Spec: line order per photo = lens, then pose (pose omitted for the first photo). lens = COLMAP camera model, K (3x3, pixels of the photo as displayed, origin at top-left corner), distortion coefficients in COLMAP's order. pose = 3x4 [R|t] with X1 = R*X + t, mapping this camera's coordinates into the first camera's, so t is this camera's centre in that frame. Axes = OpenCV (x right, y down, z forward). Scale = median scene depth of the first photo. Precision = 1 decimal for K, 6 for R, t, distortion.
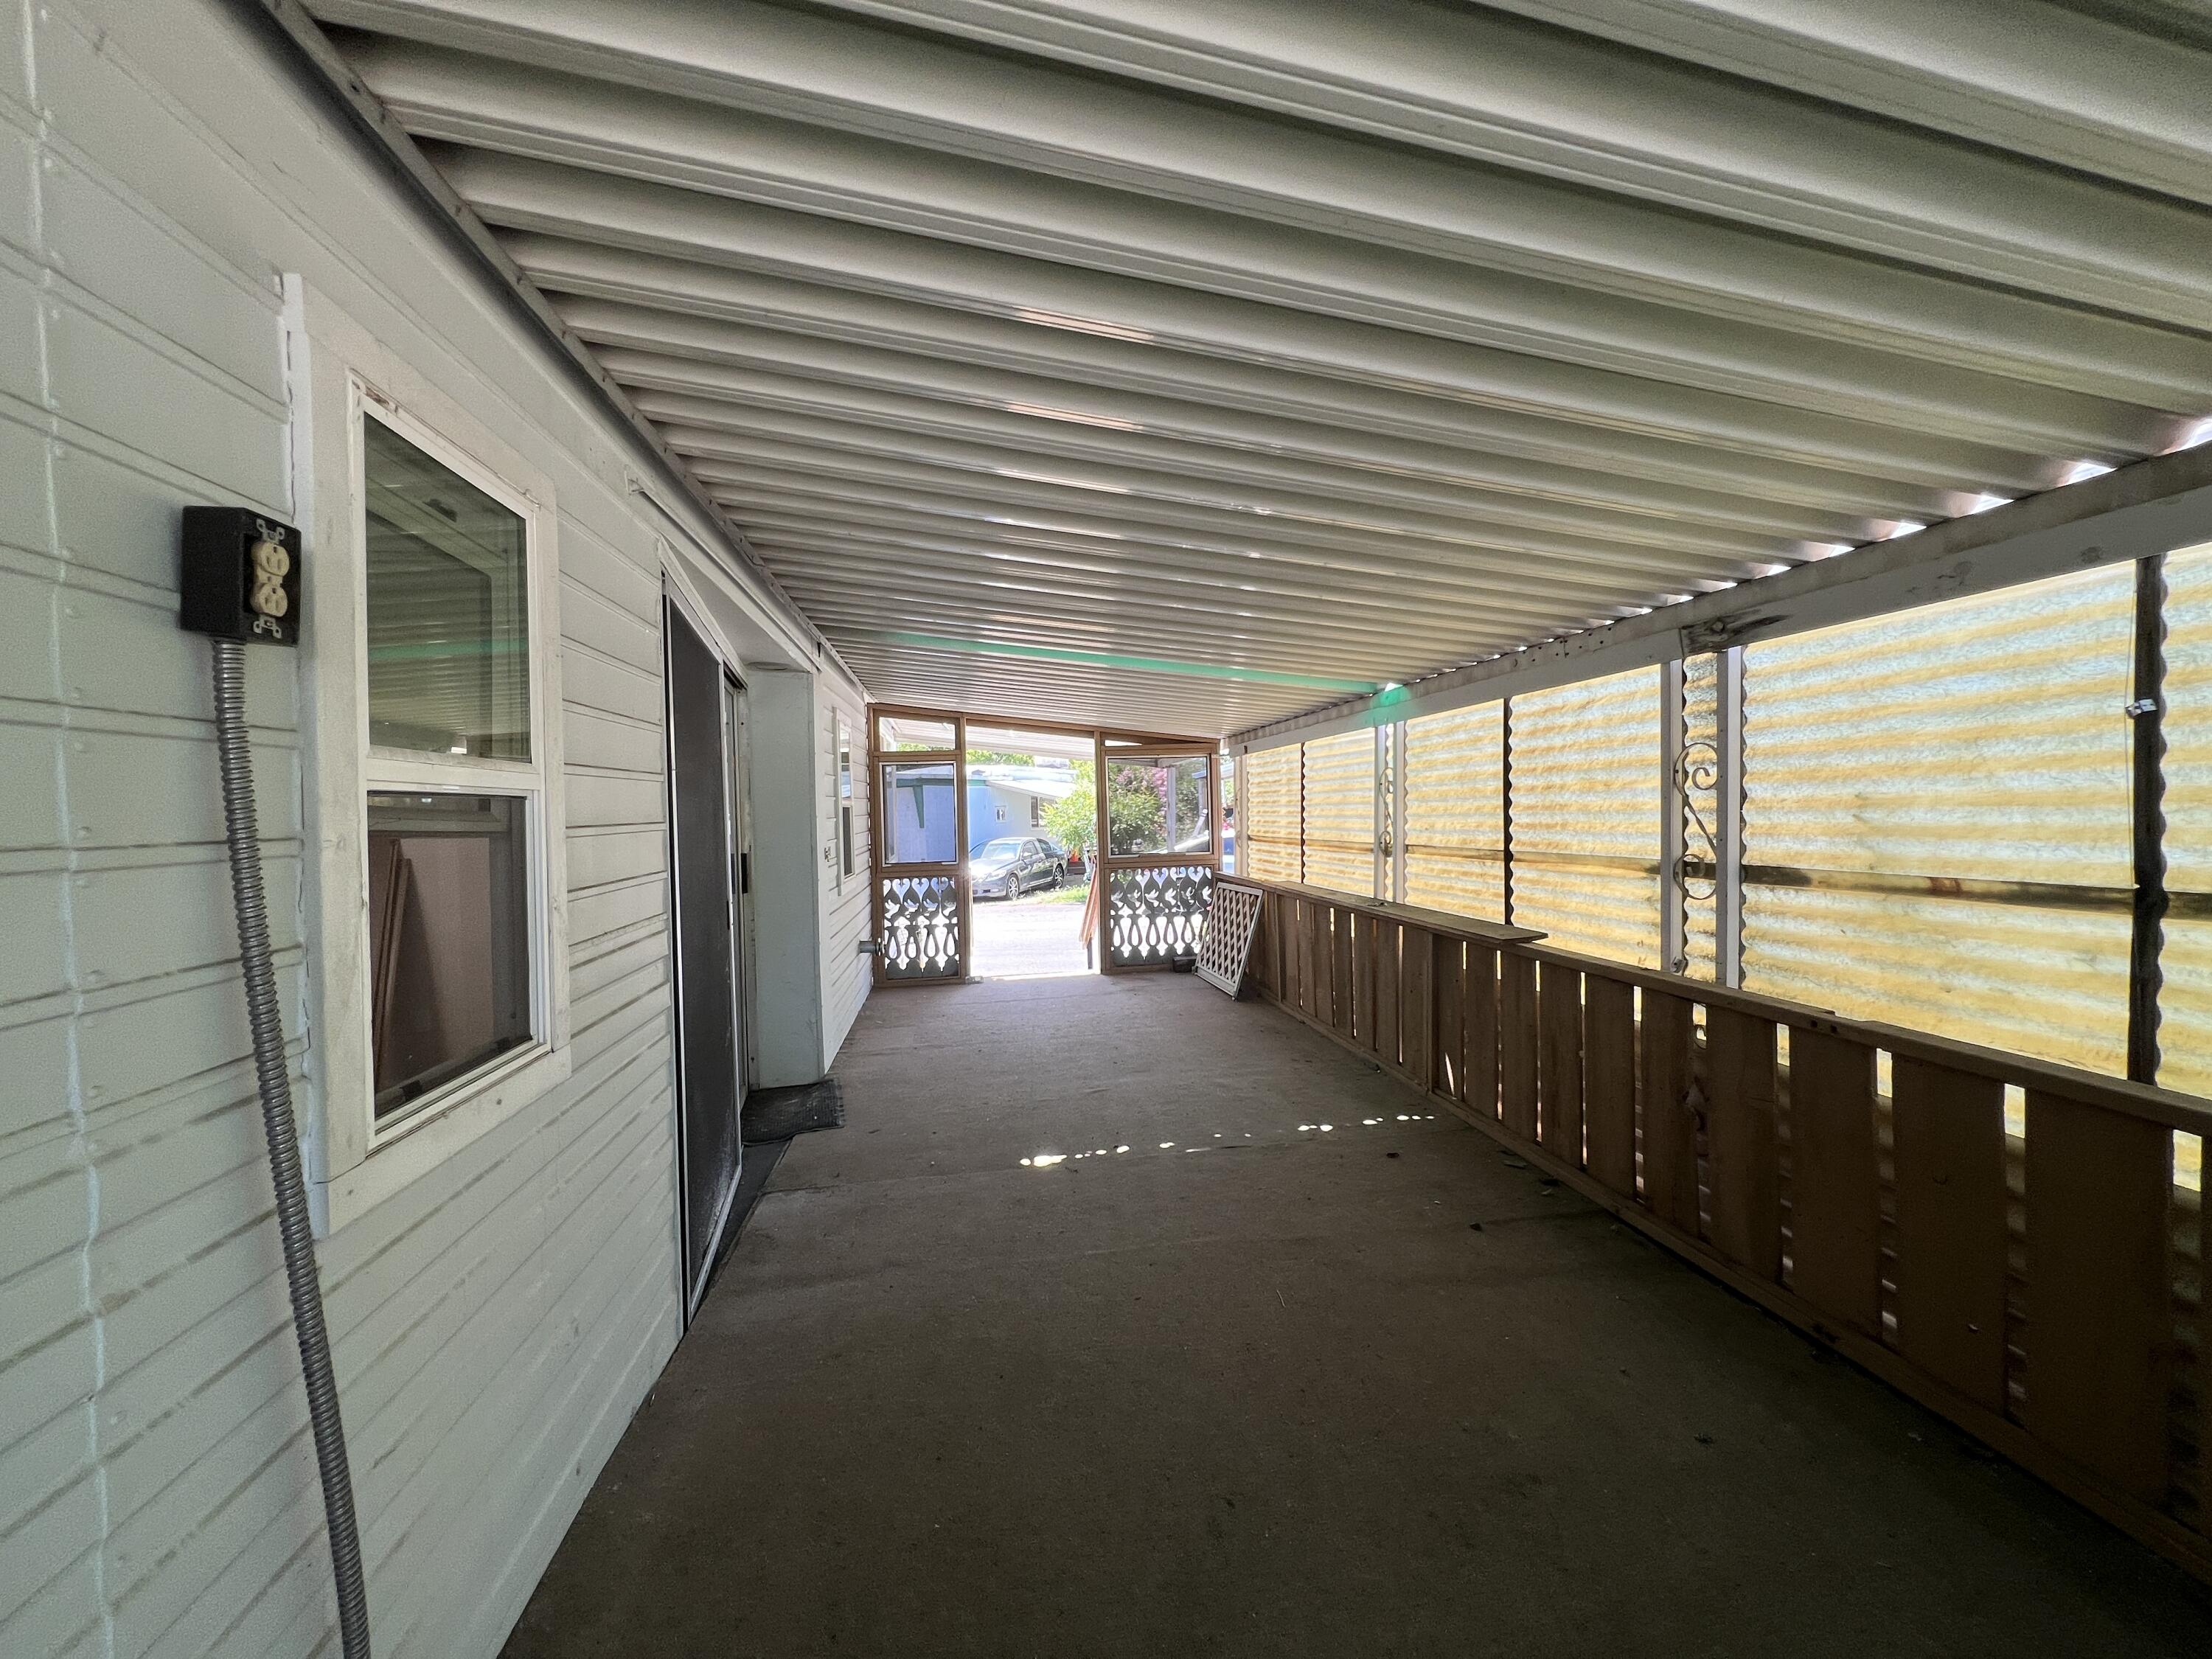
lens RADIAL K [[882.7, 0, 1105.8], [0, 882.7, 829.9], [0, 0, 1]] dist [0.000891, 0.000093]
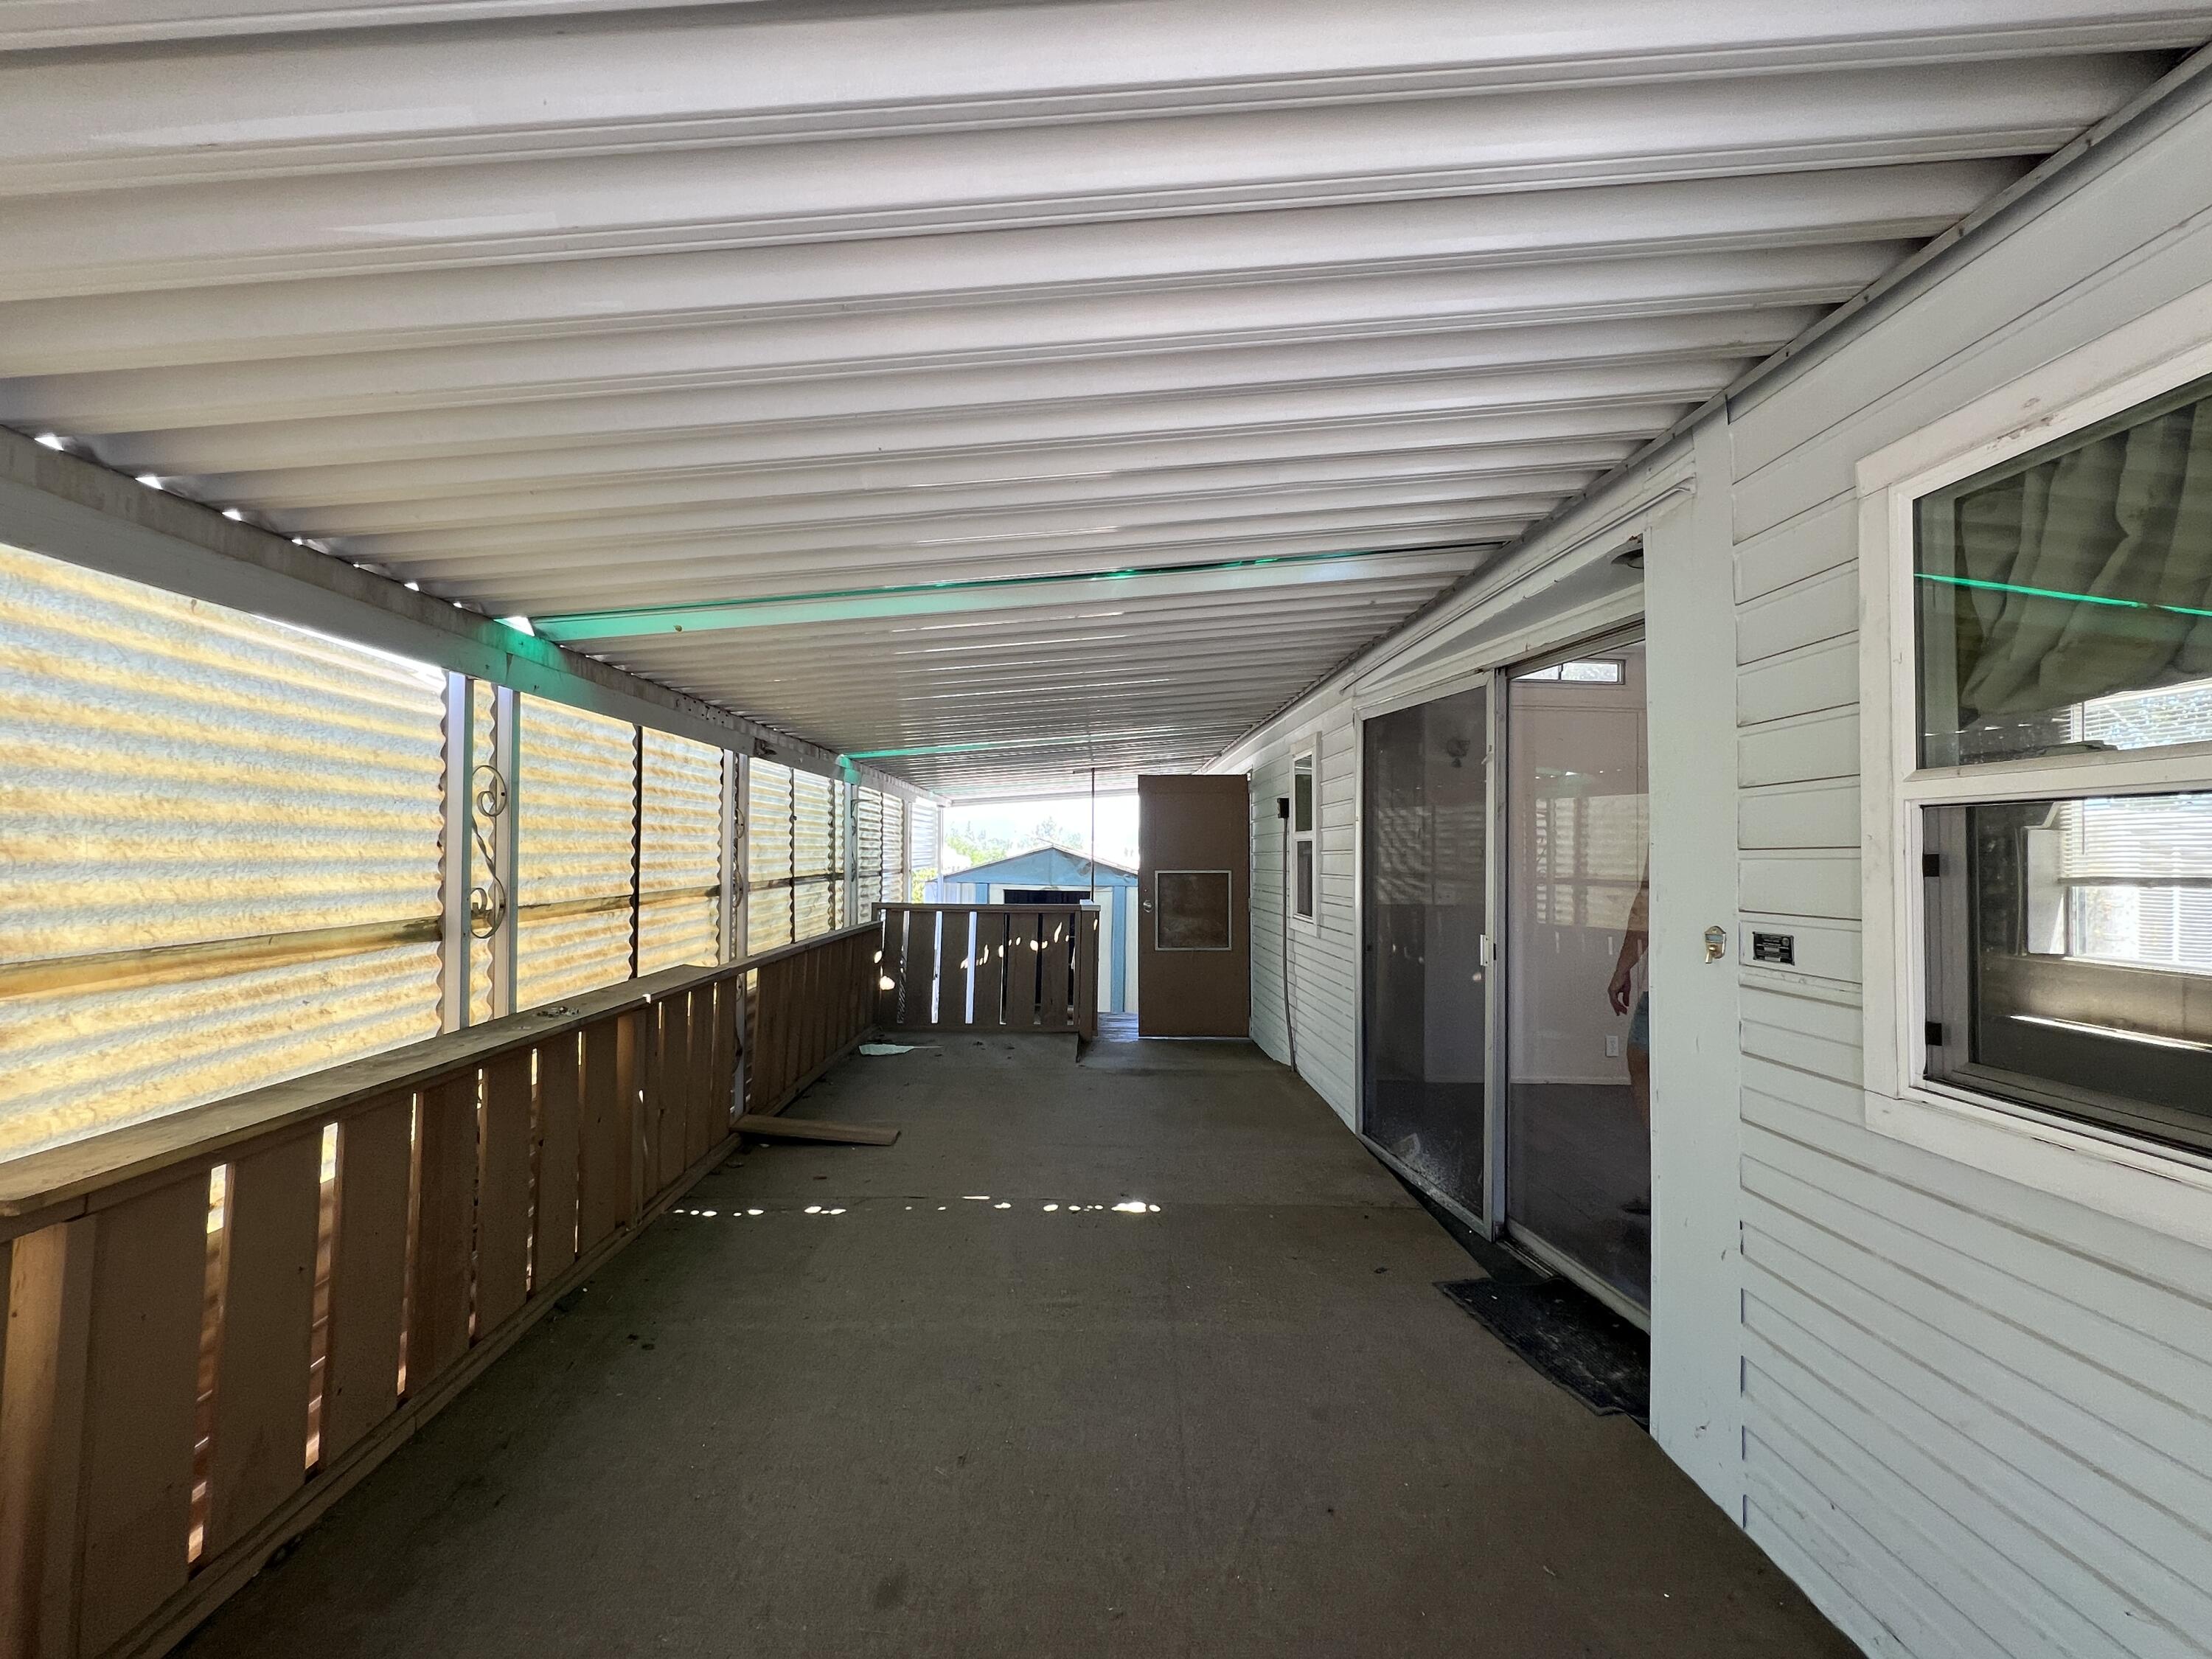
lens RADIAL K [[959.5, 0, 1102.7], [0, 959.5, 826.0], [0, 0, 1]] dist [0.002206, 0.000130]
pose [[-0.991788, 0.016743, 0.126791, -0.134644], [0.016026, 0.999849, -0.006669, -0.030324], [-0.126883, -0.004582, -0.991907, 1.768596]]
